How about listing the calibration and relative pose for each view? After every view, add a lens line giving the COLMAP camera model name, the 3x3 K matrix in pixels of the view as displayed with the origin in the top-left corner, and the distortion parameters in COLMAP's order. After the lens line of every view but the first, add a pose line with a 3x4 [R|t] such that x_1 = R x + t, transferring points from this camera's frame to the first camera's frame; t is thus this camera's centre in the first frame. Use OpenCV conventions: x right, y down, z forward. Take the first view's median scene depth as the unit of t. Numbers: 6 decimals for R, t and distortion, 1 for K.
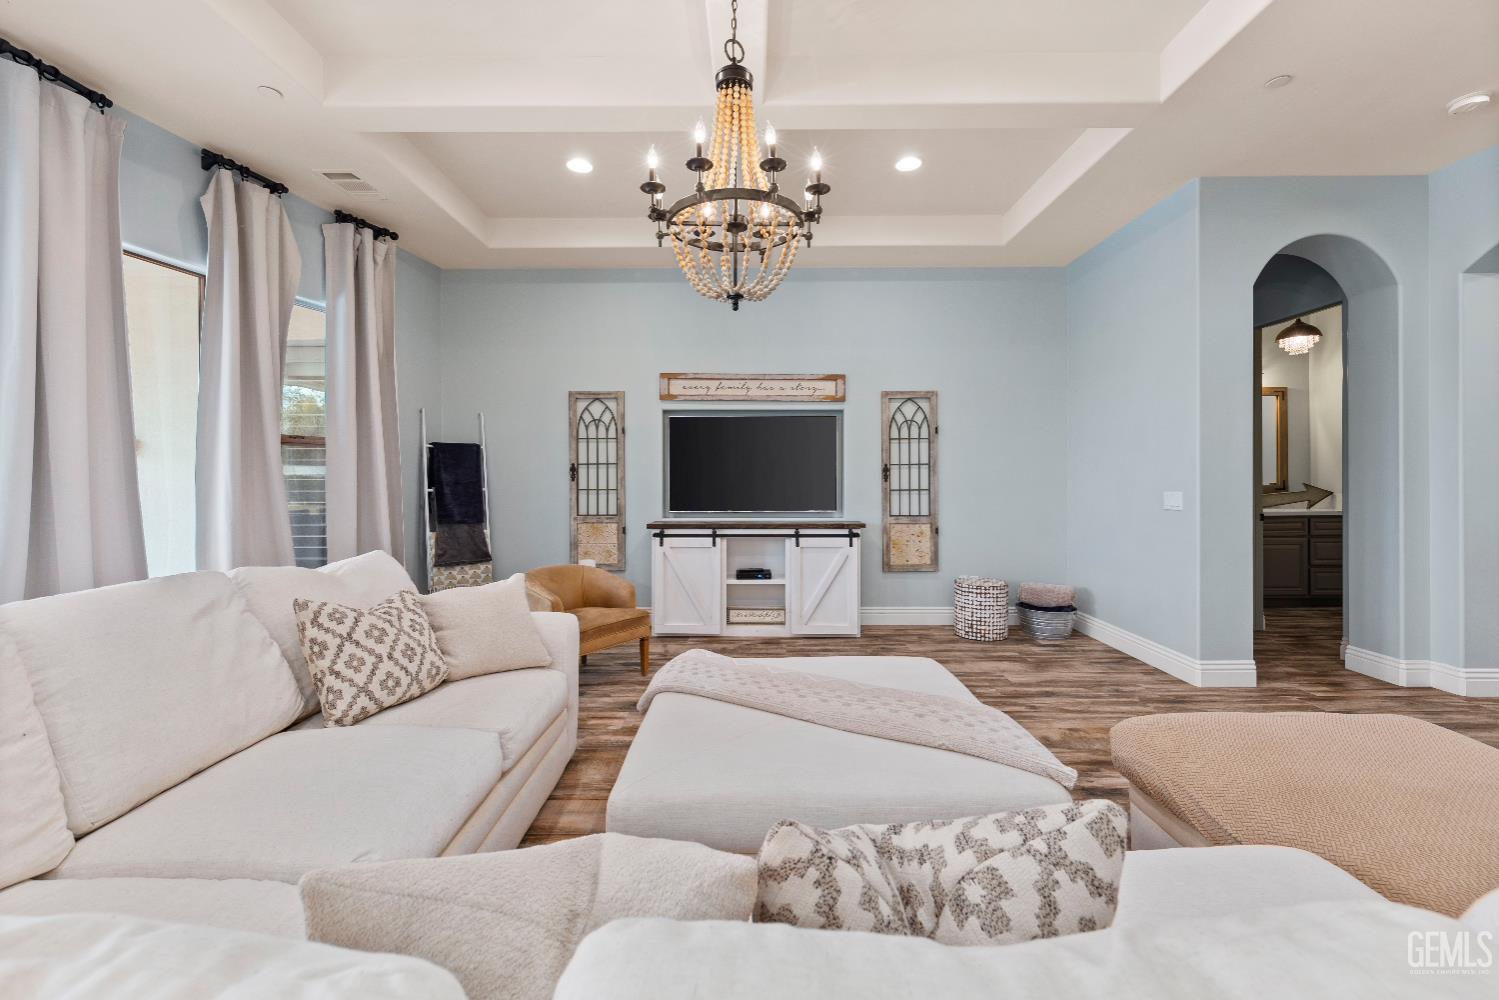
lens RADIAL K [[613.5, 0, 751.3], [0, 613.5, 474.4], [0, 0, 1]] dist [0.002942, -0.000899]
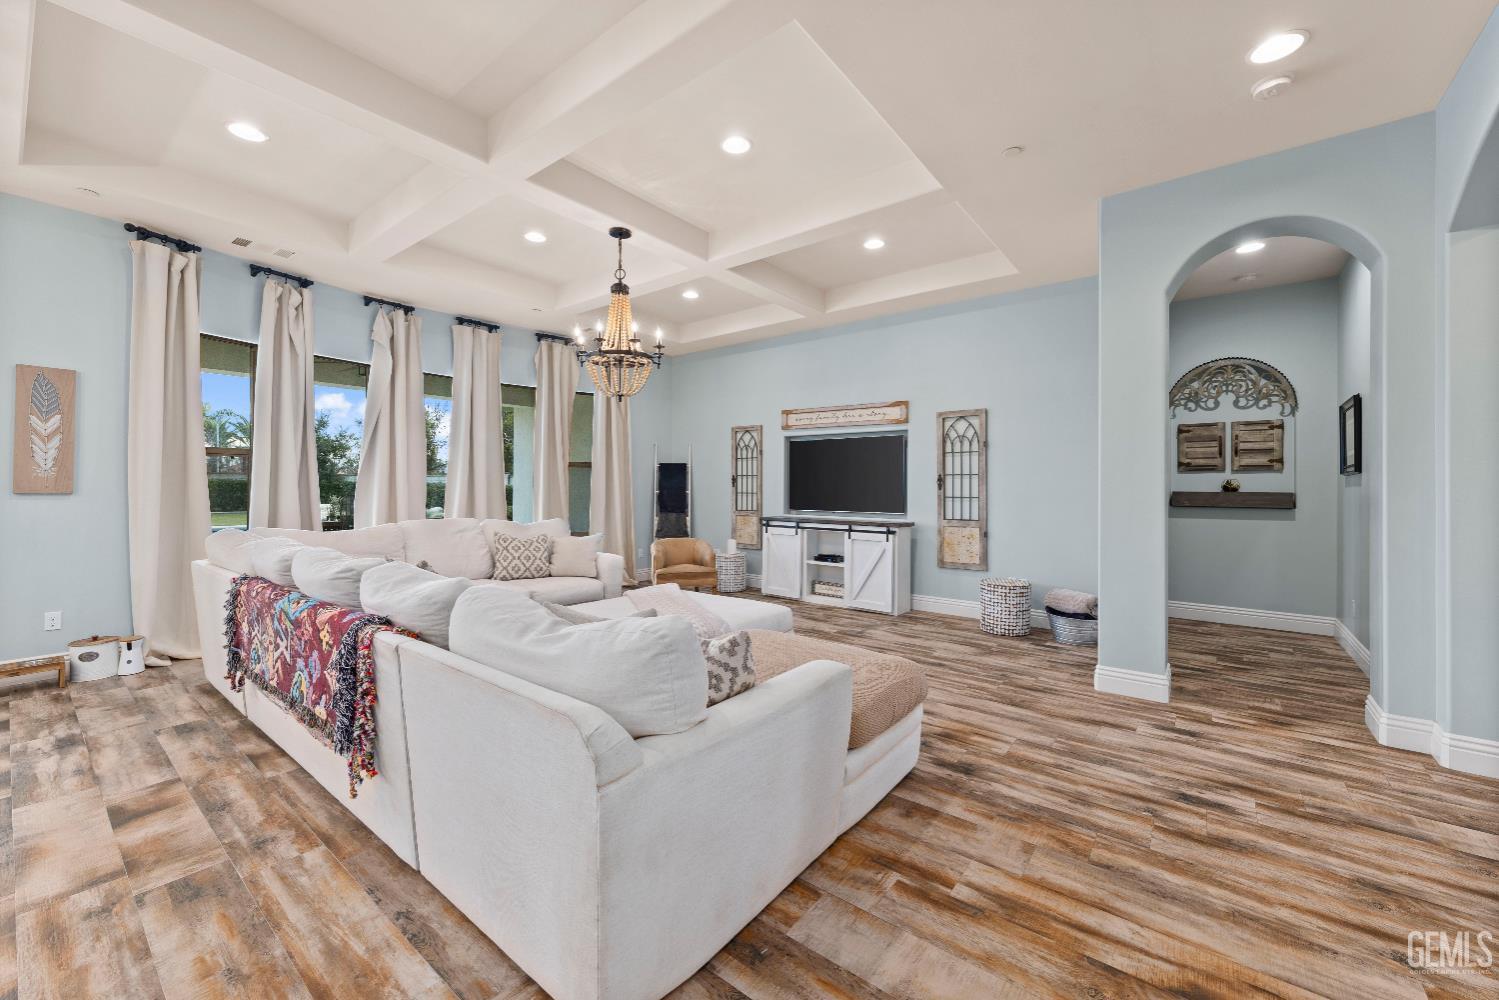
lens RADIAL K [[598.9, 0, 751.0], [0, 598.9, 469.9], [0, 0, 1]] dist [0.002300, 0.000055]
pose [[0.782615, -0.009871, -0.622428, 0.659828], [-0.002919, 0.999805, -0.019526, -0.002542], [0.622499, 0.017098, 0.782434, -0.115532]]
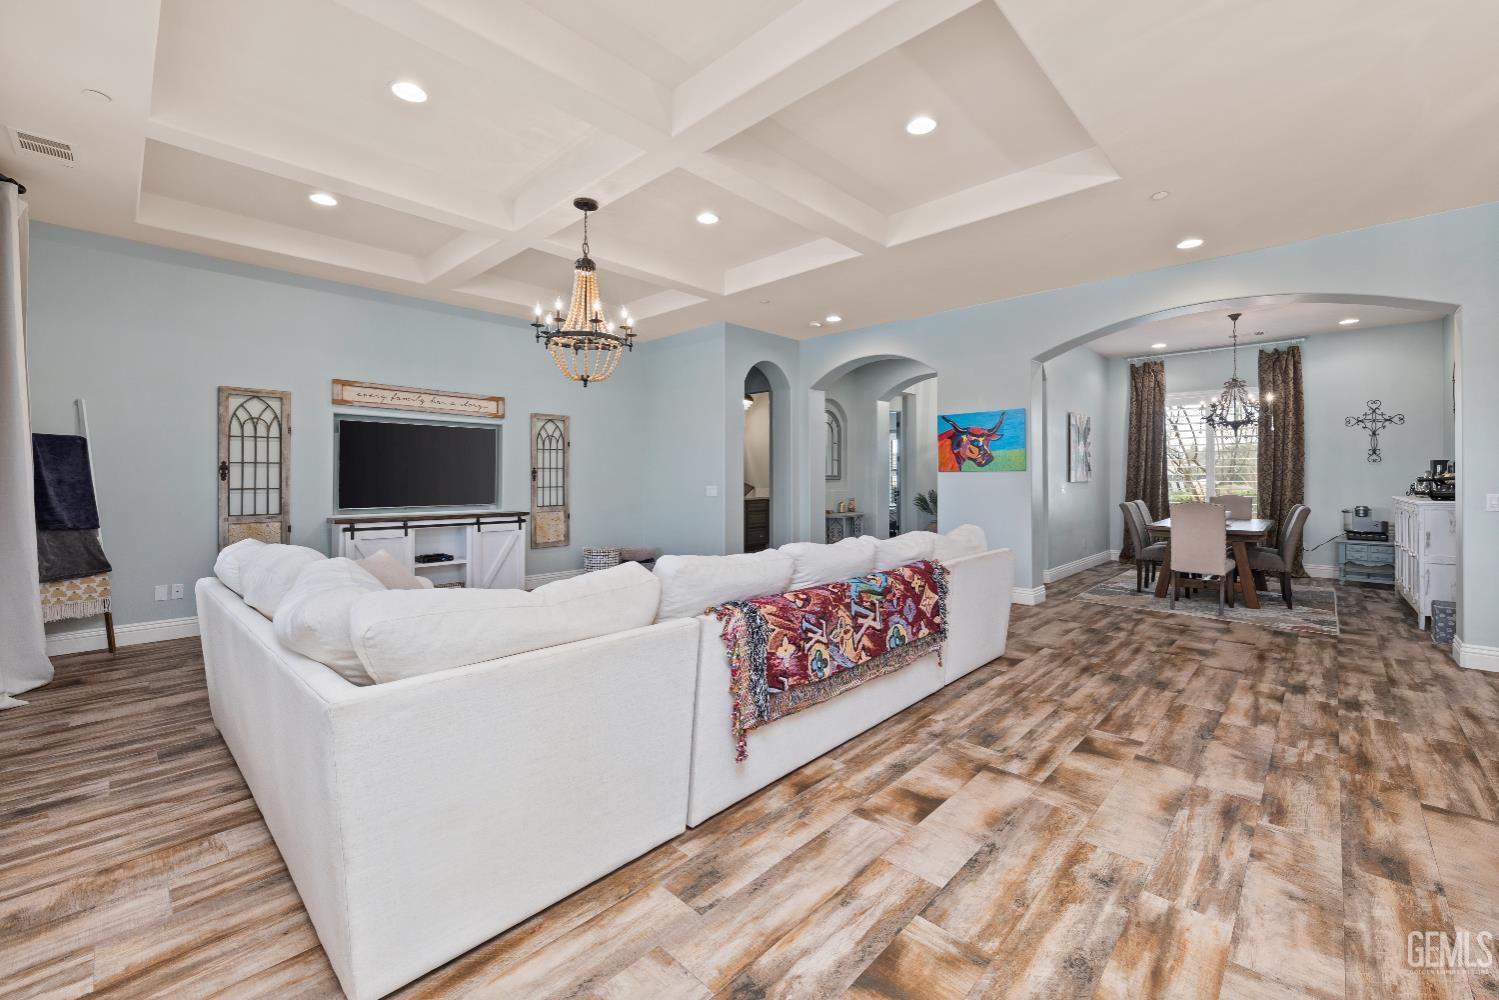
lens RADIAL K [[613.5, 0, 767.6], [0, 613.5, 475.4], [0, 0, 1]] dist [0.002942, -0.000899]
pose [[0.668973, 0.007053, 0.743253, -0.442266], [-0.006886, 0.999971, -0.003291, 0.000518], [-0.743255, -0.002916, 0.669002, -0.276149]]
